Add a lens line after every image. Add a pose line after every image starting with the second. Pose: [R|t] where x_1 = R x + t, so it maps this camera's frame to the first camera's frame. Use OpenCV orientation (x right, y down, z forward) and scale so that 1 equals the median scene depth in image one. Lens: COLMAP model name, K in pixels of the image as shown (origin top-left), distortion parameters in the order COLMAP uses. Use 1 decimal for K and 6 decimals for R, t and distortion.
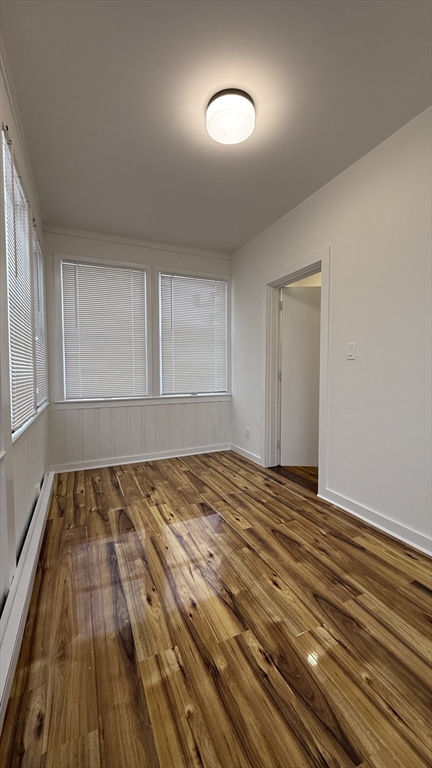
lens RADIAL K [[306.6, 0, 213.9], [0, 306.6, 383.8], [0, 0, 1]] dist [0.001876, 0.000079]
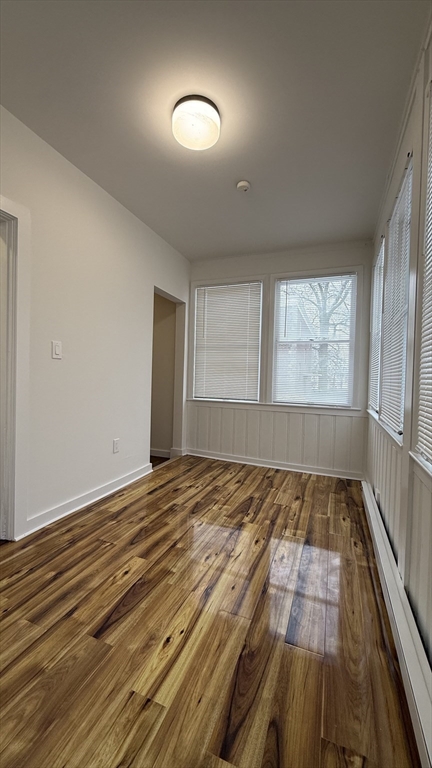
lens RADIAL K [[306.6, 0, 217.1], [0, 306.6, 381.4], [0, 0, 1]] dist [0.001876, 0.000079]
pose [[-0.706117, -0.026839, 0.707586, -0.673724], [0.008080, 0.998911, 0.045952, -0.056553], [-0.708049, 0.038165, -0.705132, 1.548959]]
